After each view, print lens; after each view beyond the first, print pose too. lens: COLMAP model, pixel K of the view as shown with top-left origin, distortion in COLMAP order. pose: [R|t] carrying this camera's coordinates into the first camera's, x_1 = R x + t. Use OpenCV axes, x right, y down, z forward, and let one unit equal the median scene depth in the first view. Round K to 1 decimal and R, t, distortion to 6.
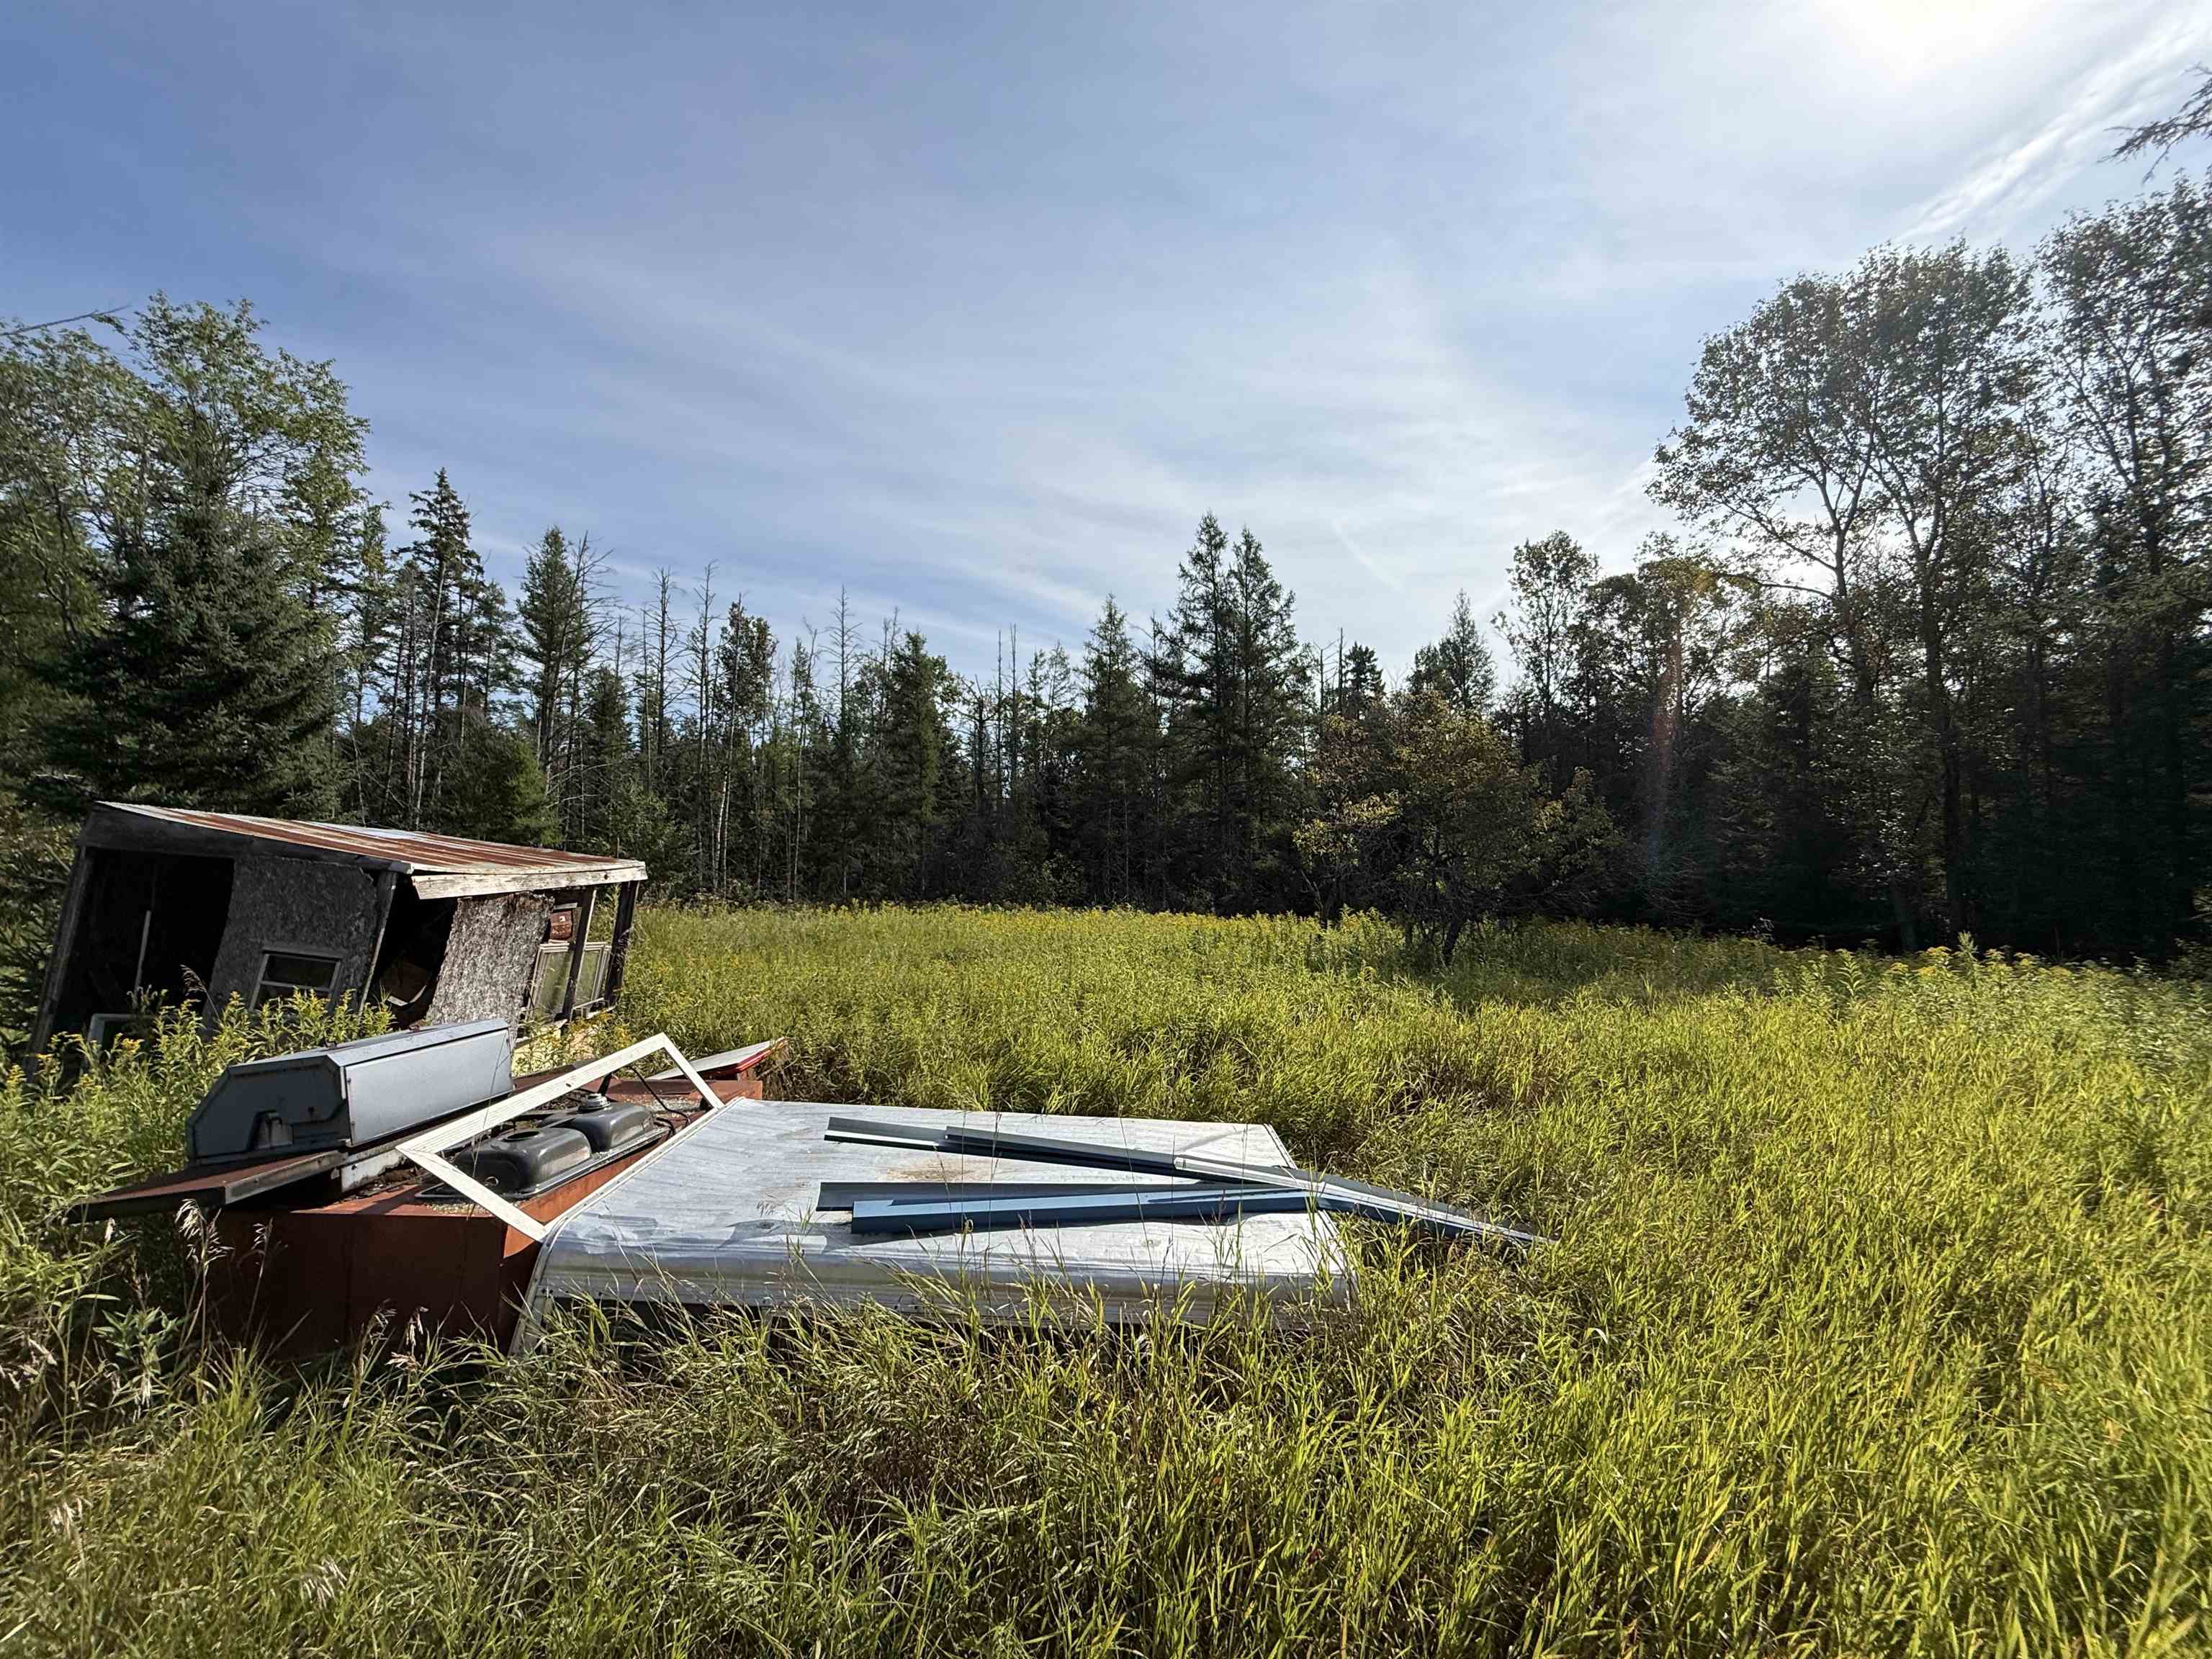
lens RADIAL K [[902.8, 0, 1120.4], [0, 902.8, 827.5], [0, 0, 1]] dist [0.003759, 0.001136]
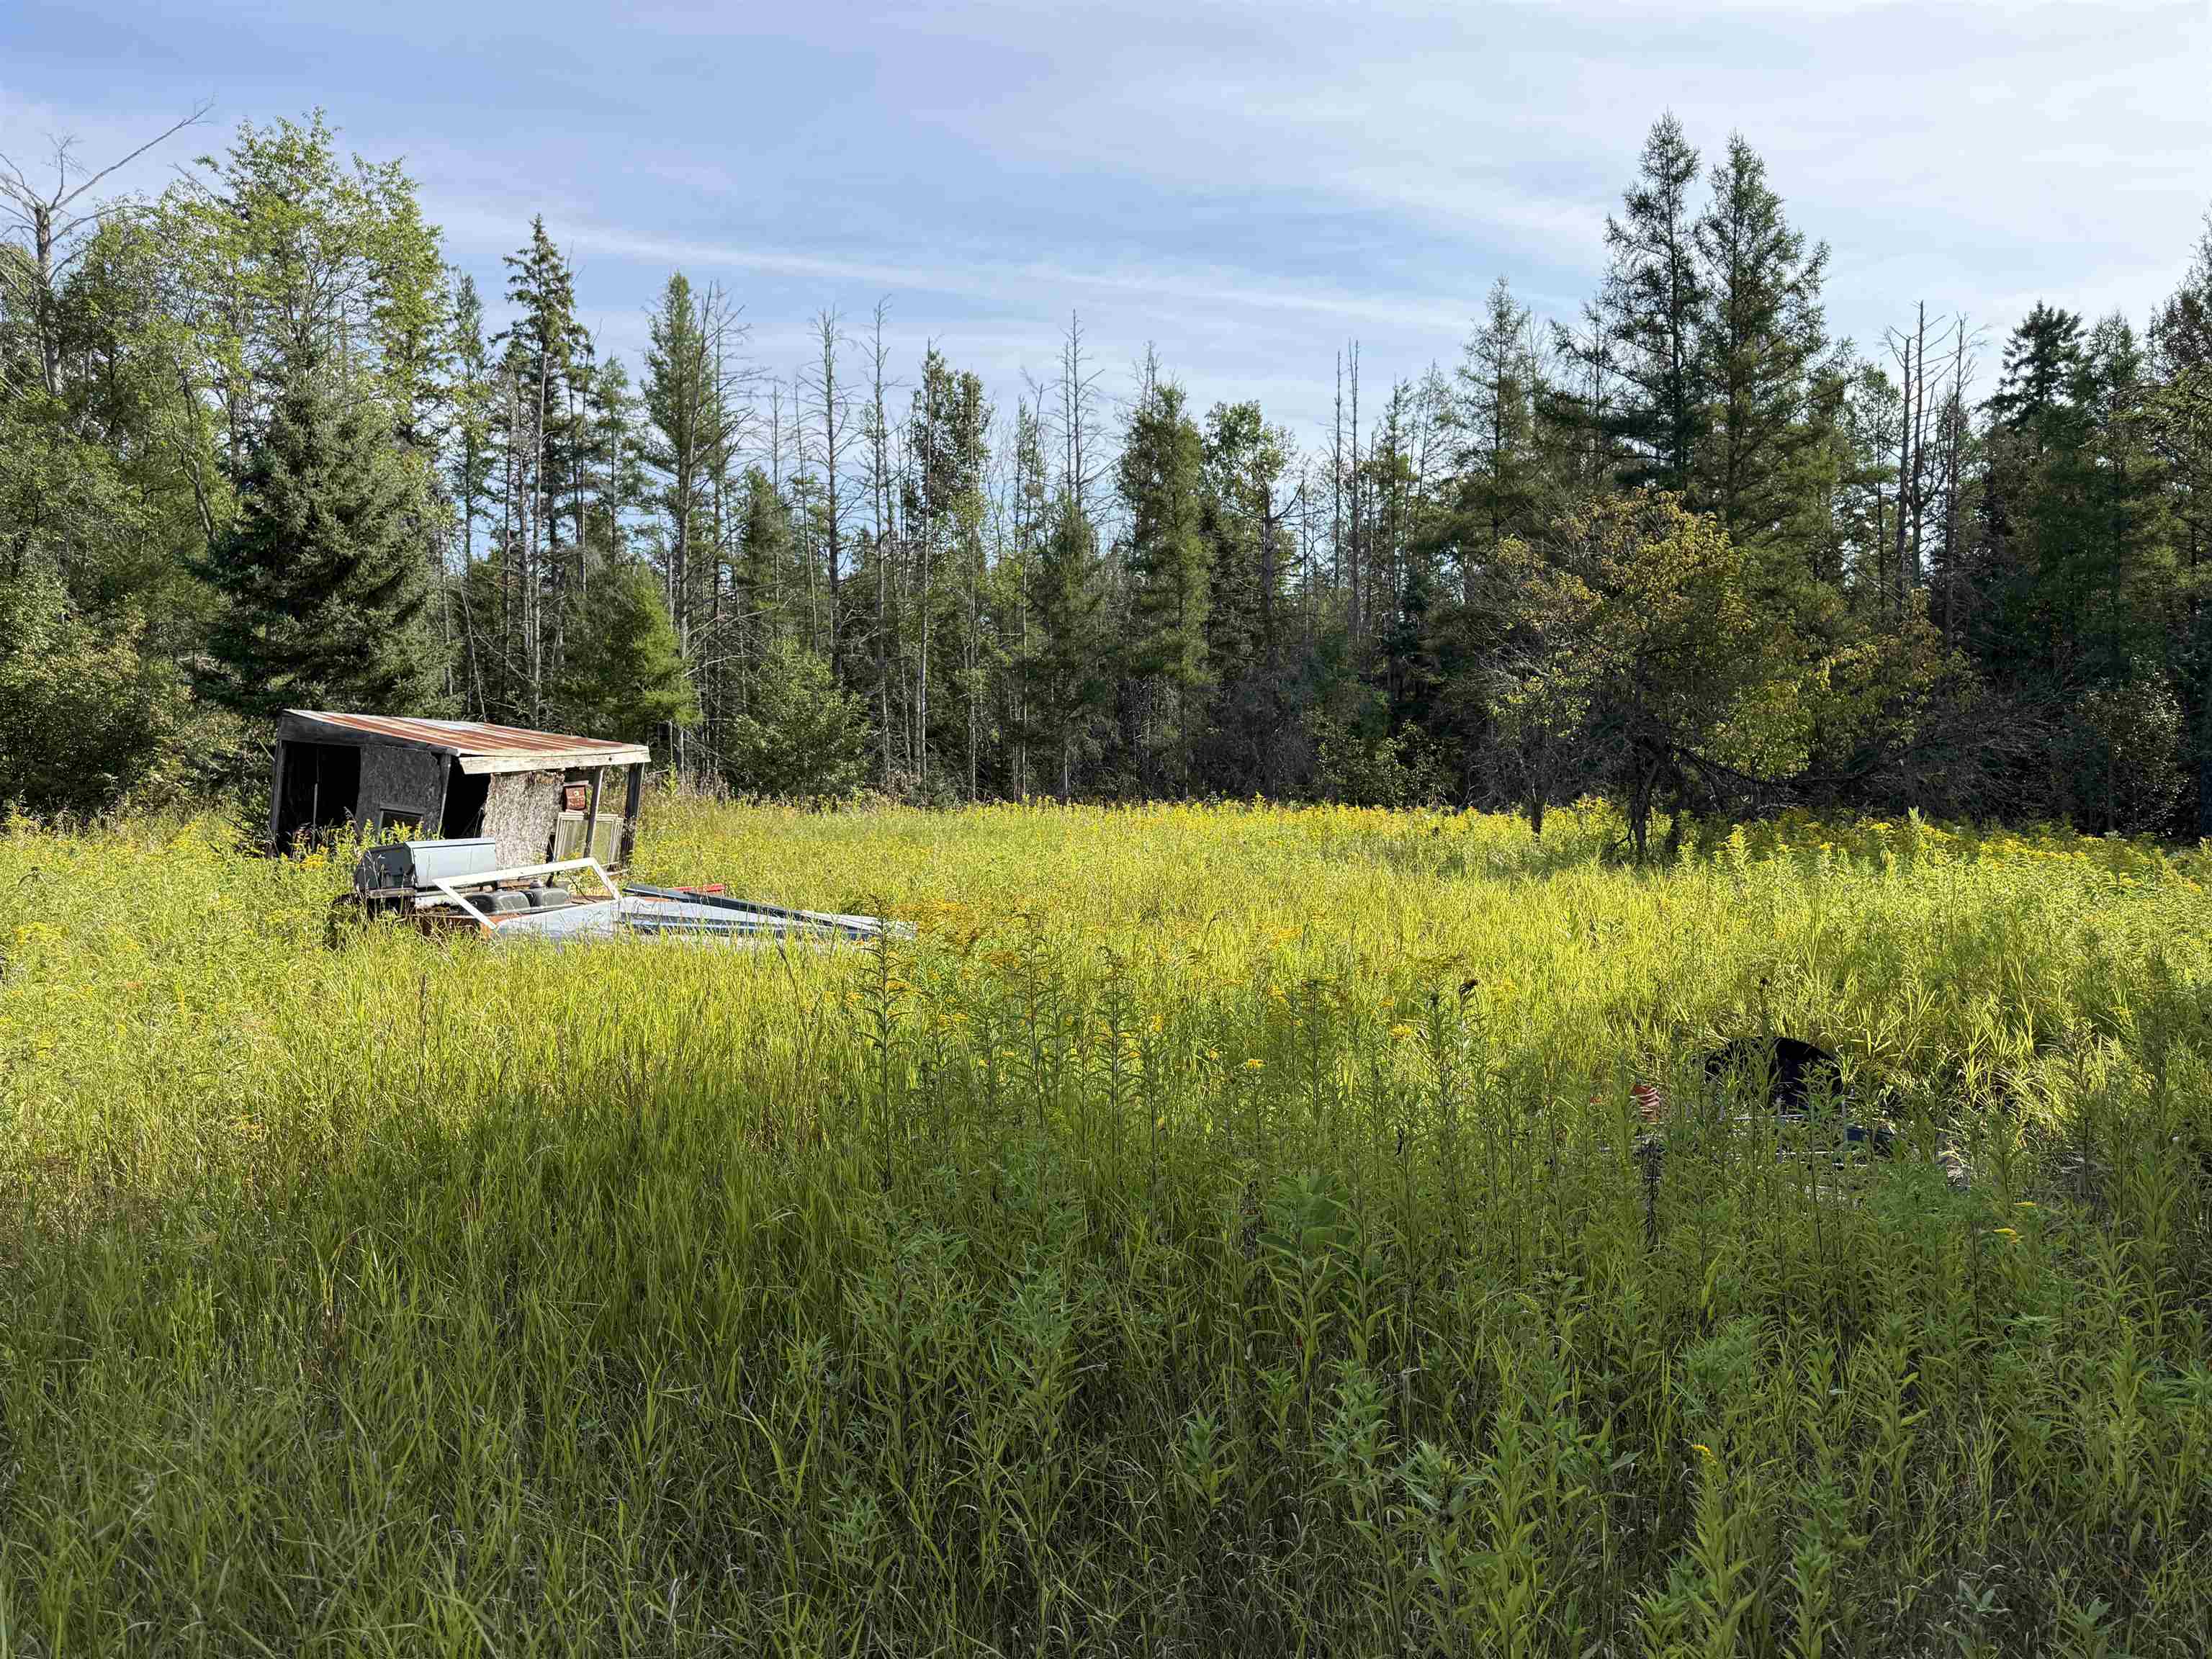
lens RADIAL K [[1607.6, 0, 1113.4], [0, 1607.6, 838.4], [0, 0, 1]] dist [0.040208, -0.022608]
pose [[0.944396, 0.006184, -0.328753, 0.125109], [0.026148, 0.995244, 0.093835, -0.003802], [0.327770, -0.097214, 0.939743, -0.130133]]
